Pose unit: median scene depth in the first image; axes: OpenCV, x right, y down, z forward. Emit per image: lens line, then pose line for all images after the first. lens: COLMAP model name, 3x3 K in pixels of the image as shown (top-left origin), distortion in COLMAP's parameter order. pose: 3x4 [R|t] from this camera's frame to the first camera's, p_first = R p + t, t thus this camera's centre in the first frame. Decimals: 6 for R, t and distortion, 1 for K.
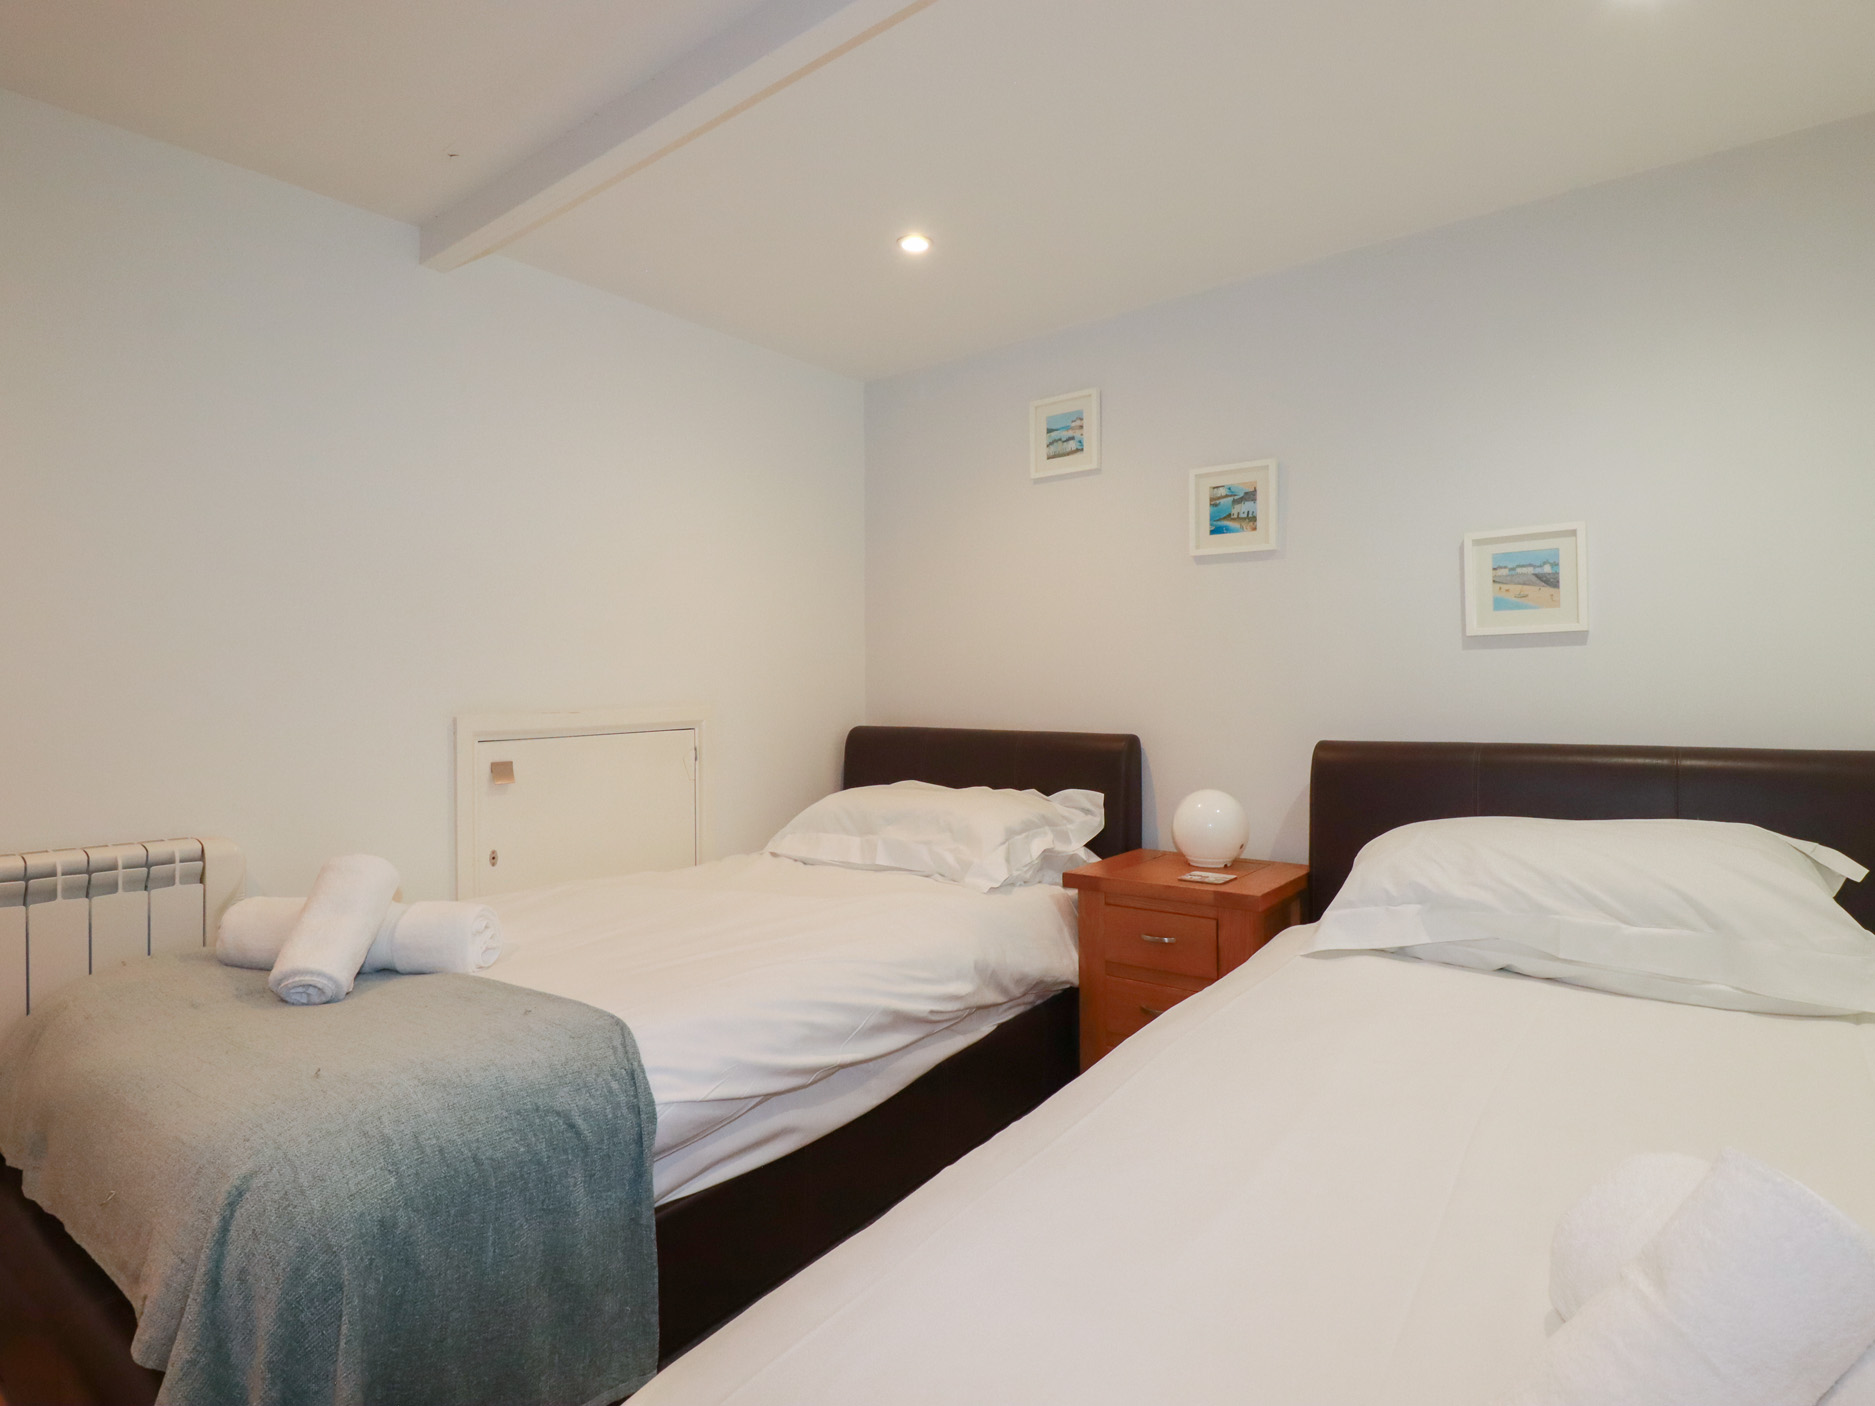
lens RADIAL K [[968.8, 0, 937.5], [0, 968.8, 703.0], [0, 0, 1]] dist [-0.000049, -0.017462]
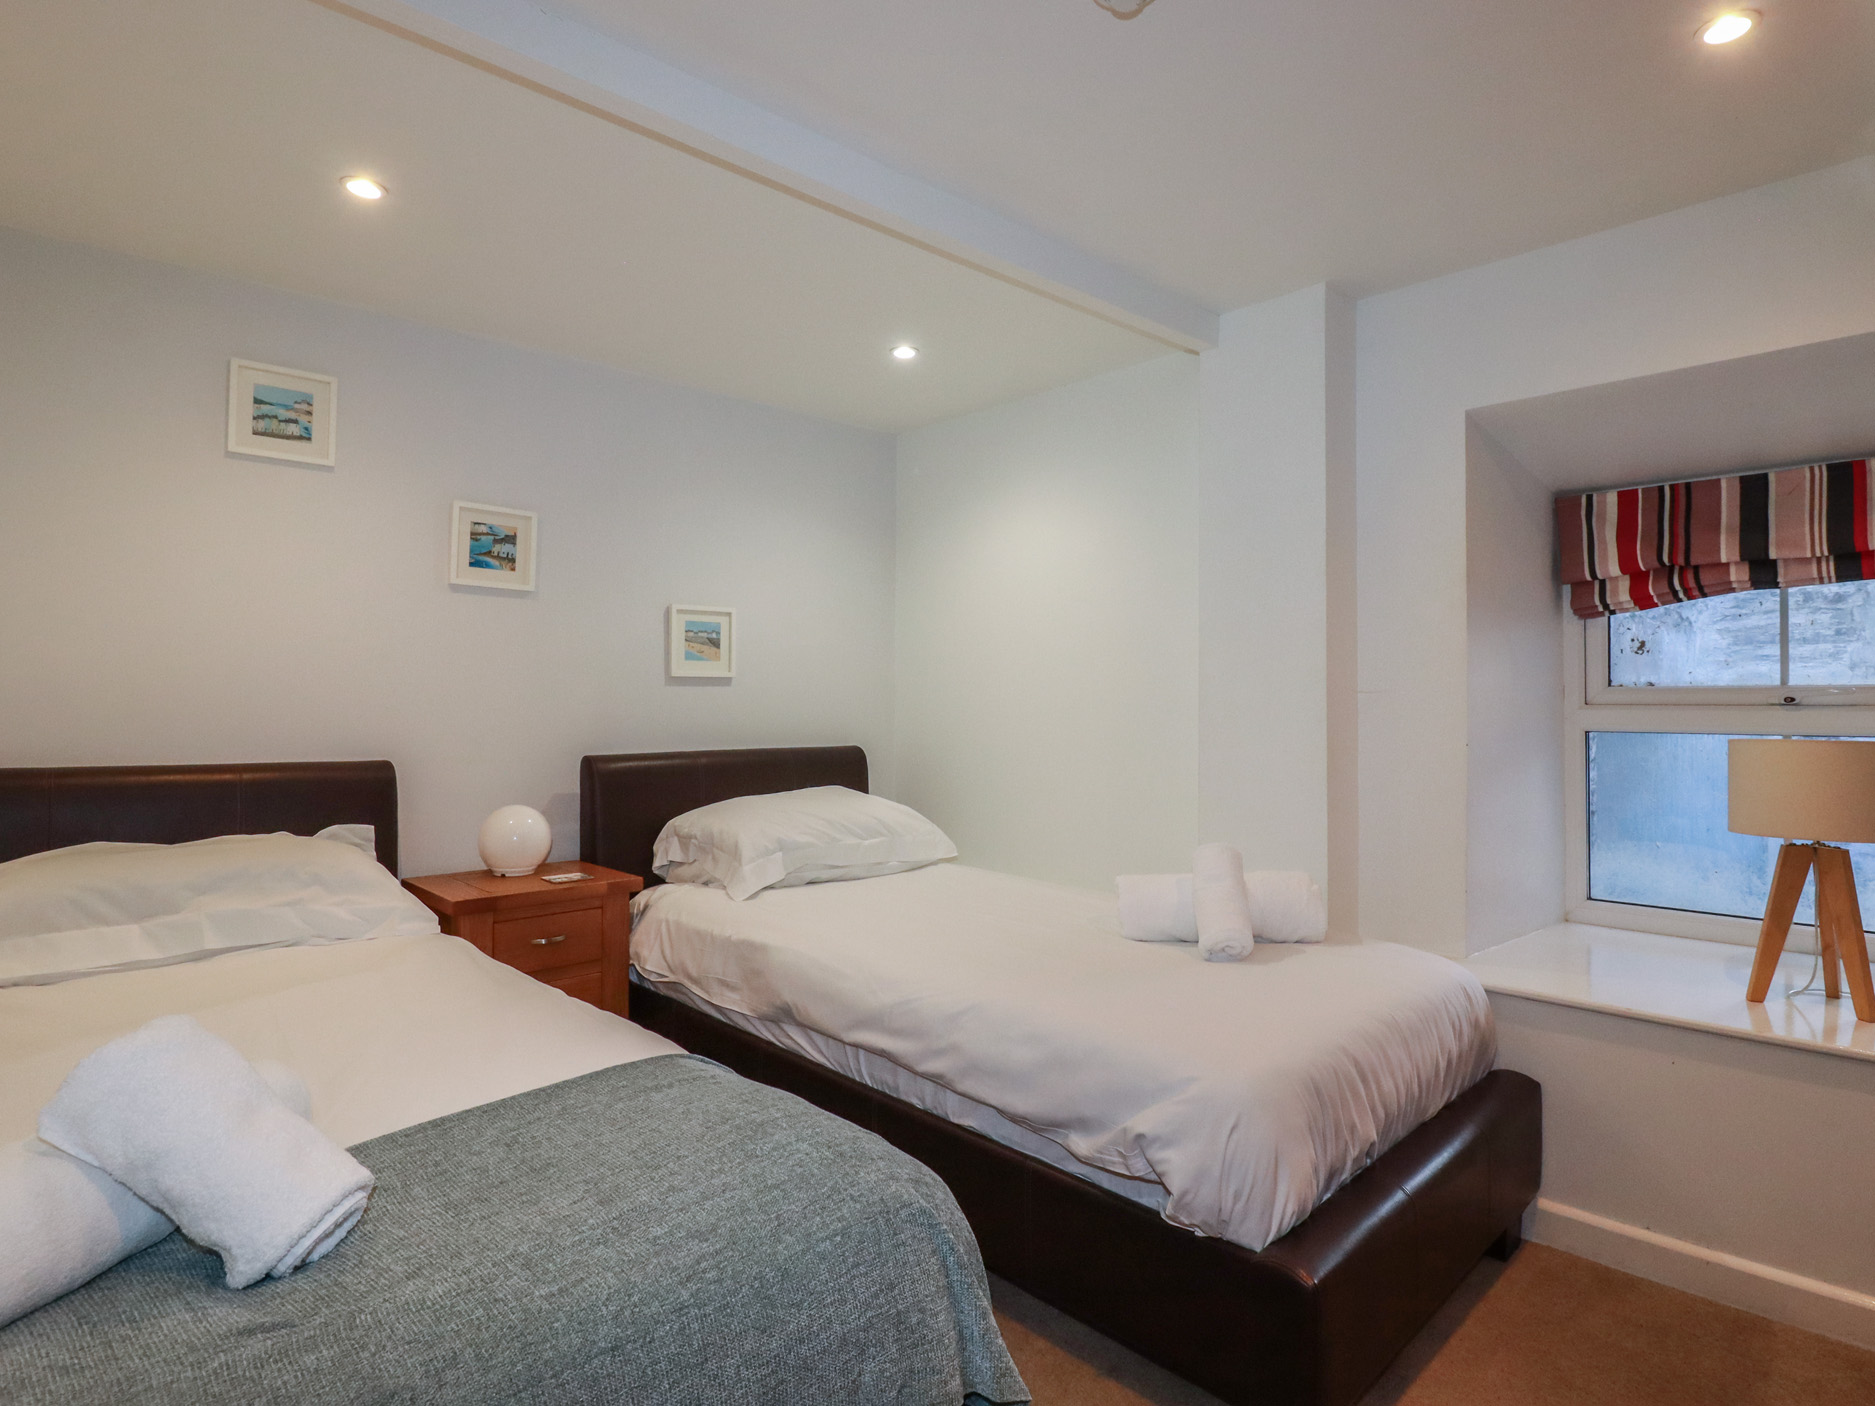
lens RADIAL K [[968.8, 0, 937.5], [0, 968.8, 703.0], [0, 0, 1]] dist [-0.000049, -0.017462]
pose [[0.166960, 0.012216, 0.985888, -0.682866], [0.007182, 0.999882, -0.013606, -0.006701], [-0.985937, 0.009353, 0.166853, 0.327044]]
